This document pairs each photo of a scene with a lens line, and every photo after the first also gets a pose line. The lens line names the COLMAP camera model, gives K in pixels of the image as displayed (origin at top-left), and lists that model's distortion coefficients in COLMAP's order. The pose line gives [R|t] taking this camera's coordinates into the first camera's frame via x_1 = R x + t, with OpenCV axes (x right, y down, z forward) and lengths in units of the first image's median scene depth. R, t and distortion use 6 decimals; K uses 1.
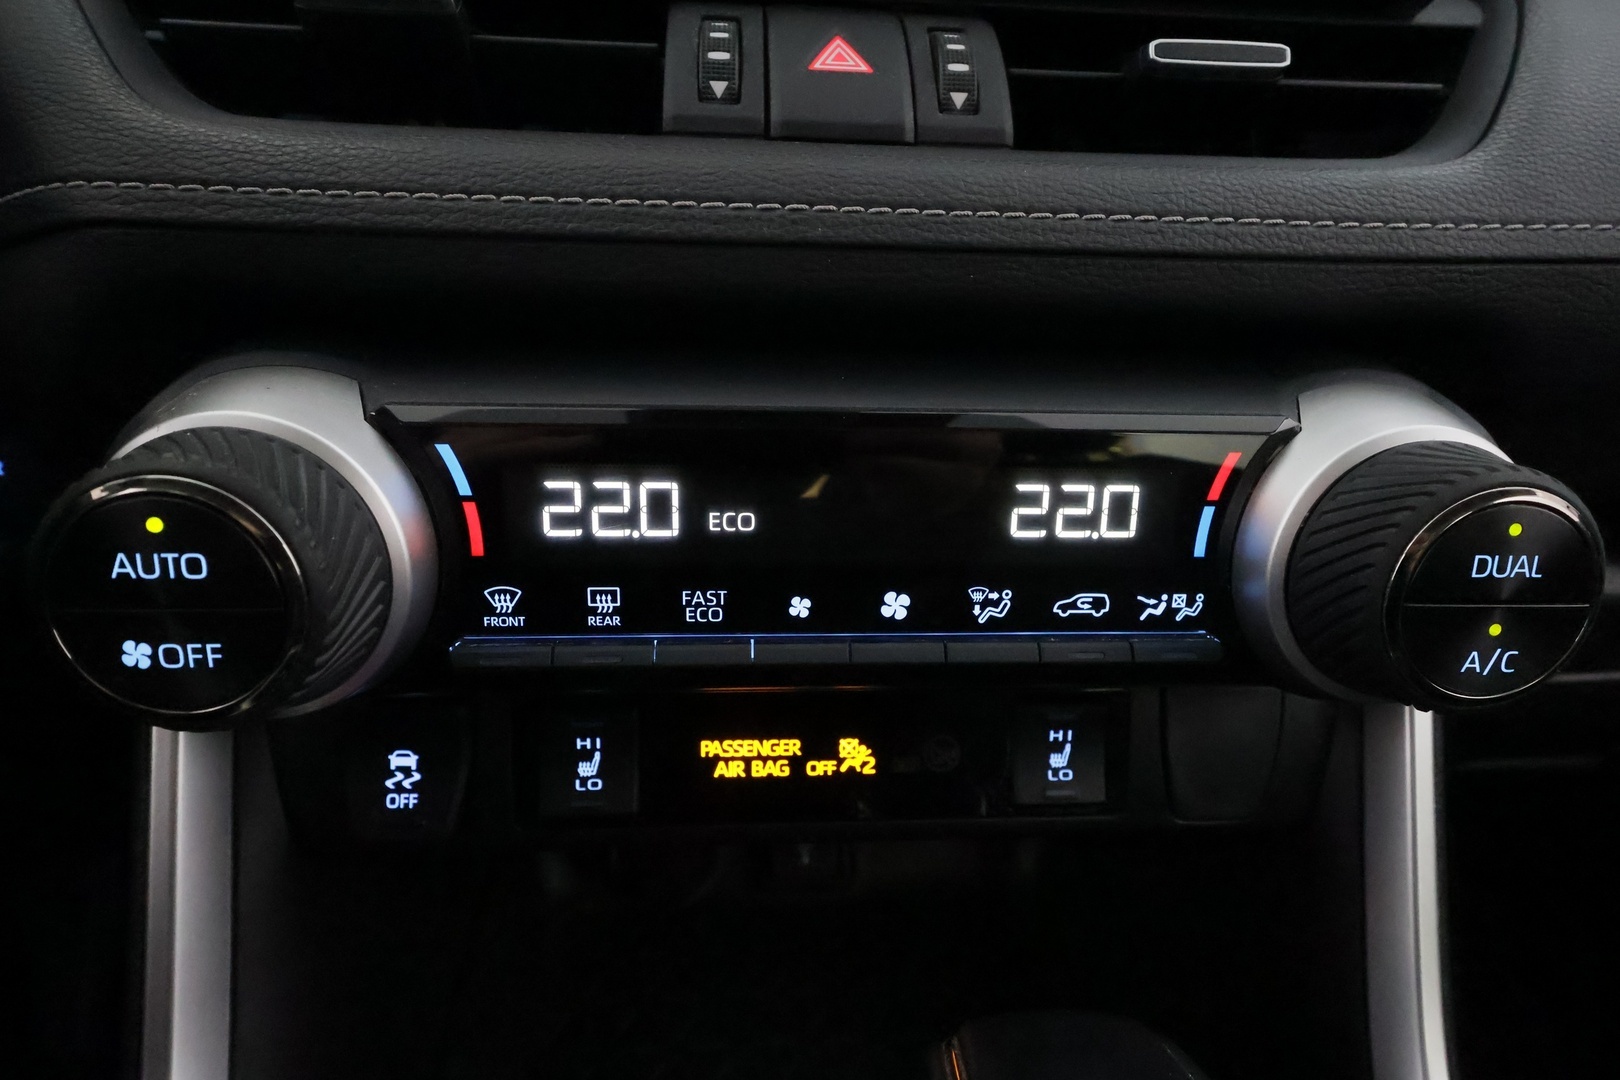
lens RADIAL K [[895.4, 0, 810.1], [0, 895.4, 544.3], [0, 0, 1]] dist [0.004677, -0.000531]
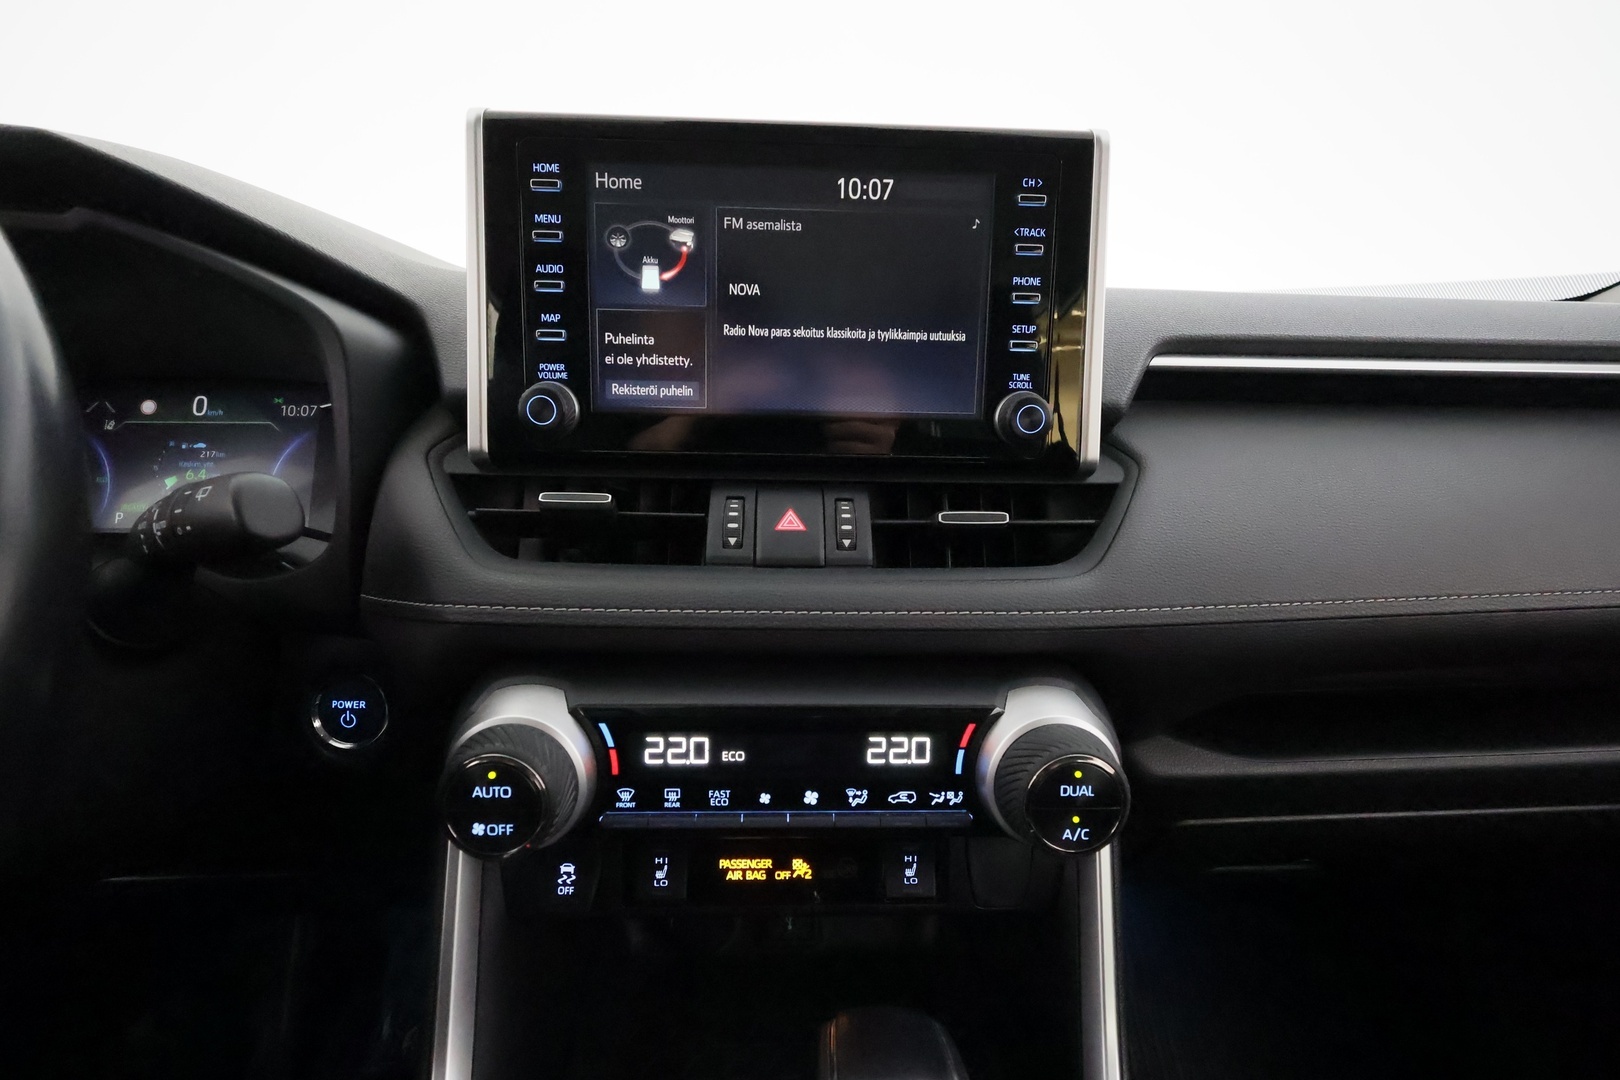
lens RADIAL K [[748.3, 0, 809.9], [0, 748.3, 545.5], [0, 0, 1]] dist [-0.000793, 0.000274]
pose [[0.999323, -0.001905, -0.036751, 0.155904], [-0.003088, 0.990796, -0.135326, -0.274050], [0.036671, 0.135348, 0.990119, -0.794687]]
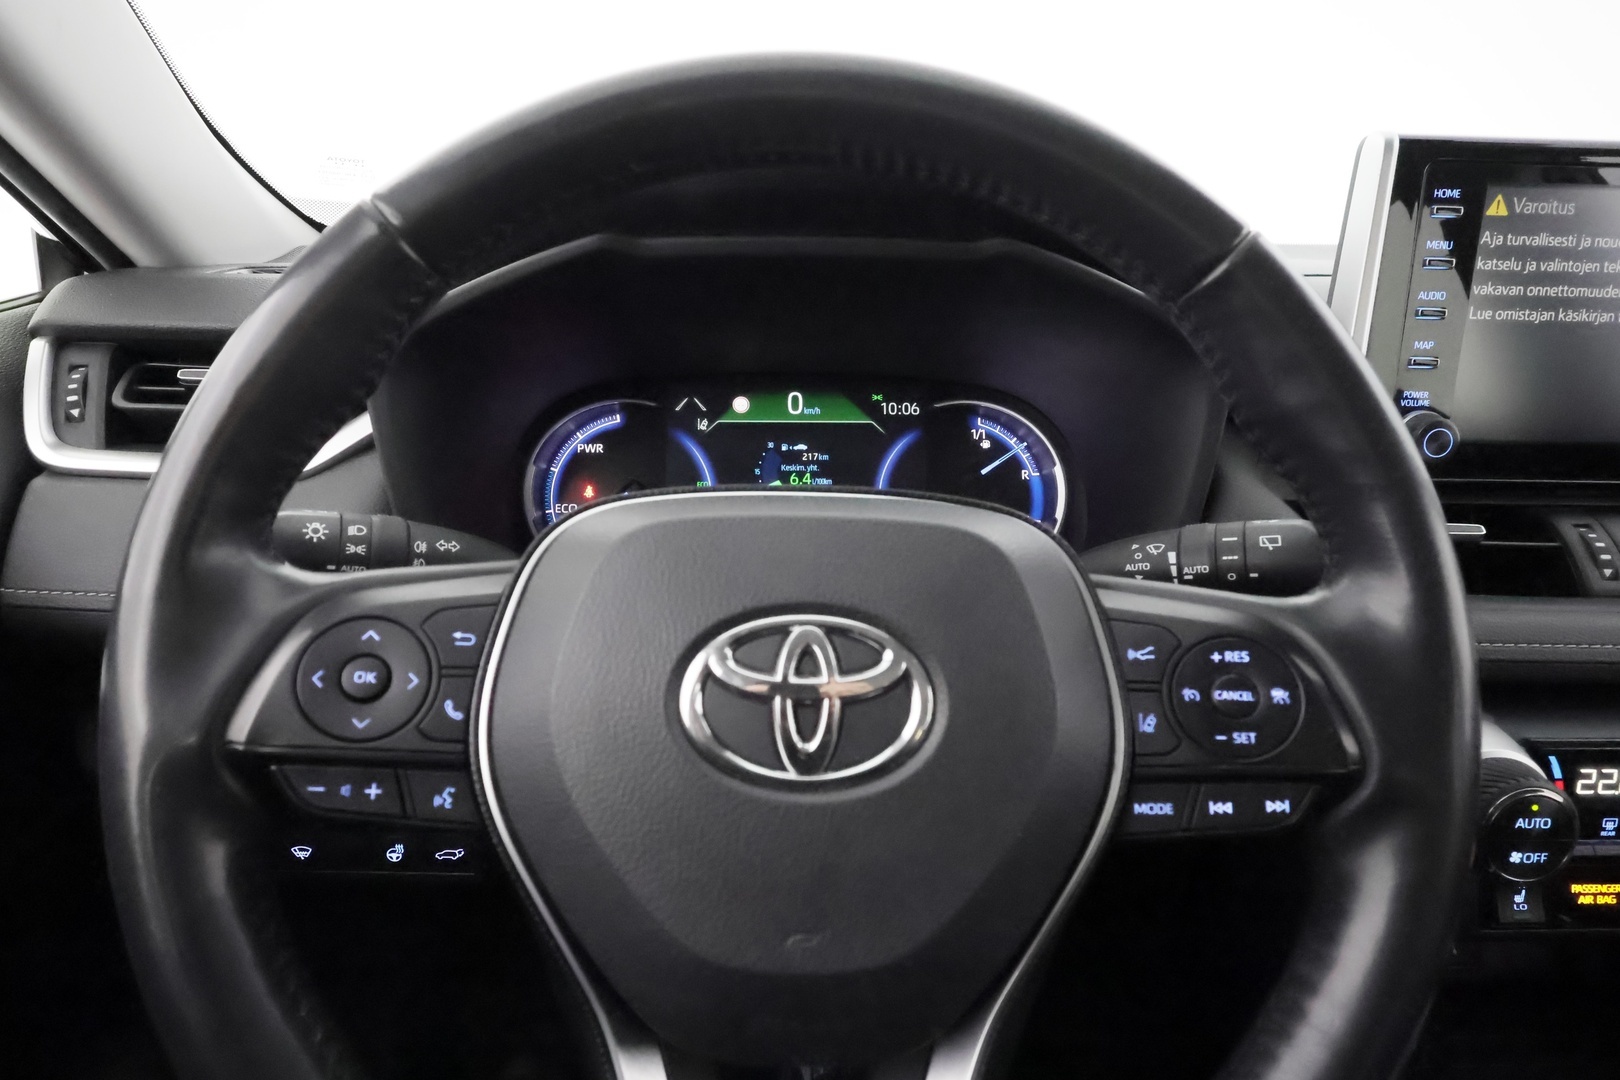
lens RADIAL K [[940.0, 0, 811.4], [0, 940.0, 551.5], [0, 0, 1]] dist [0.002122, 0.000981]
pose [[0.999463, 0.001905, -0.032720, -2.039485], [-0.004325, 0.997245, -0.074046, -0.410262], [0.032488, 0.074148, 0.996718, -1.371414]]
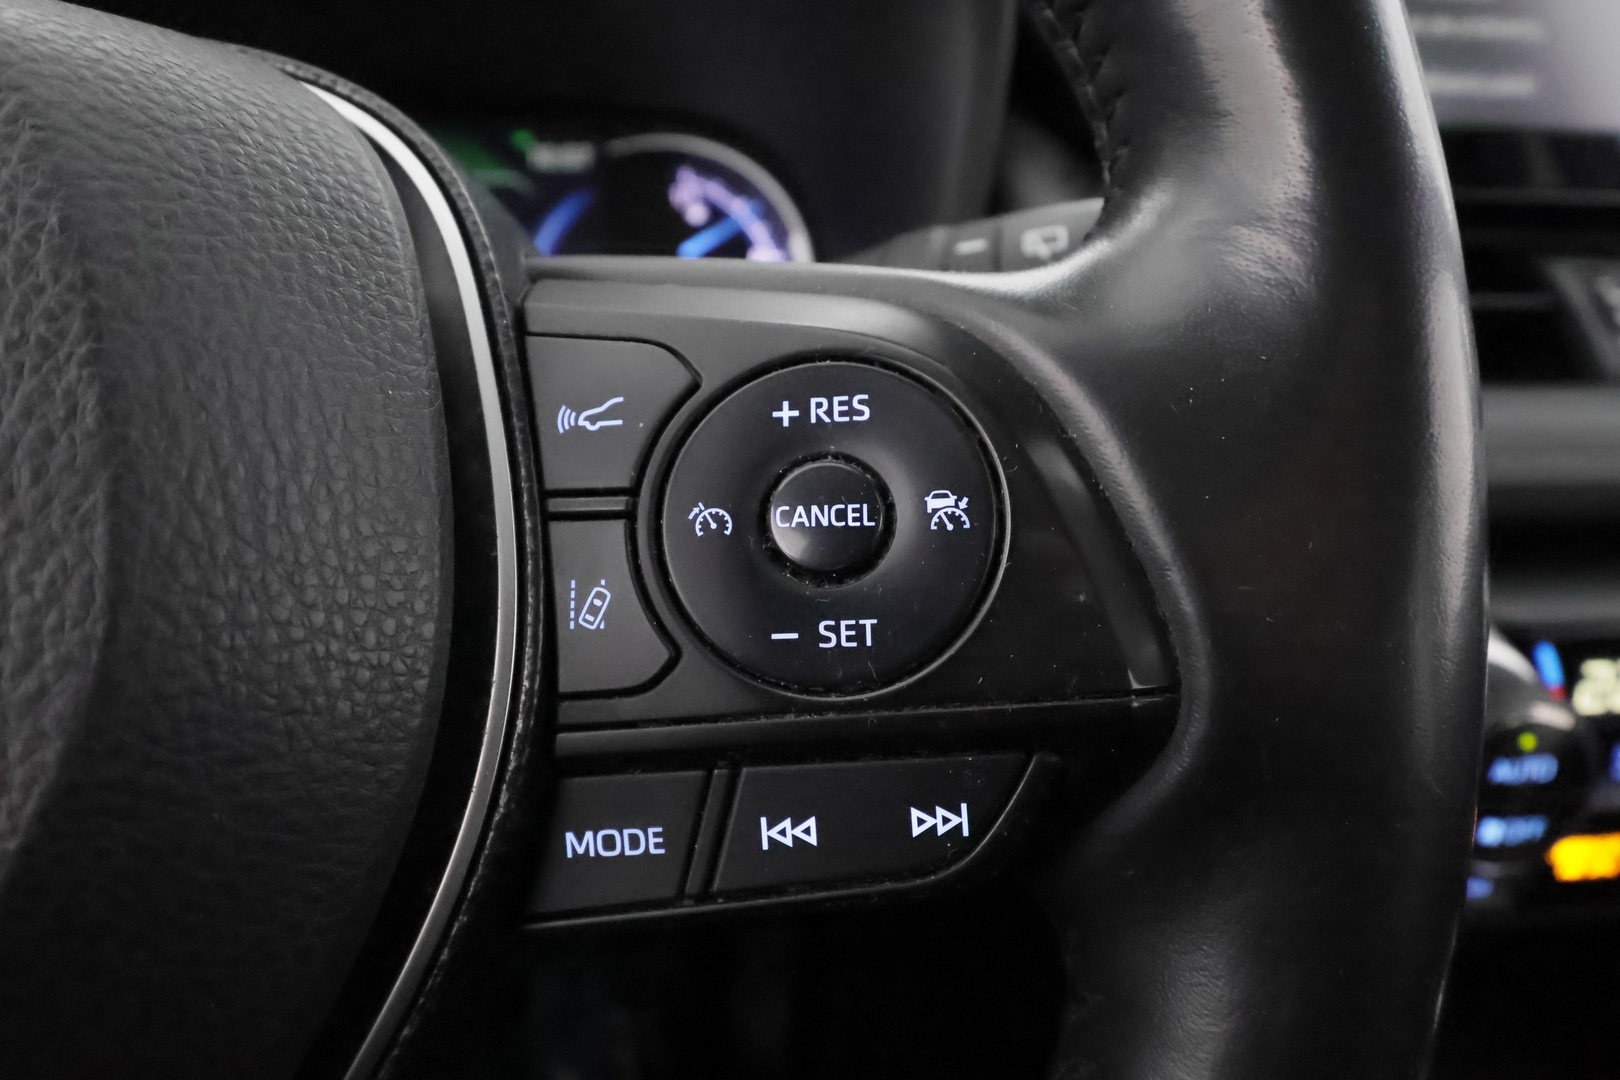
lens RADIAL K [[1024.9, 0, 807.4], [0, 1024.9, 540.7], [0, 0, 1]] dist [-0.008075, -0.001174]
pose [[0.997668, -0.035123, 0.058527, -1.456699], [0.035471, 0.999359, -0.004923, -0.278399], [-0.058317, 0.006988, 0.998274, -0.409381]]
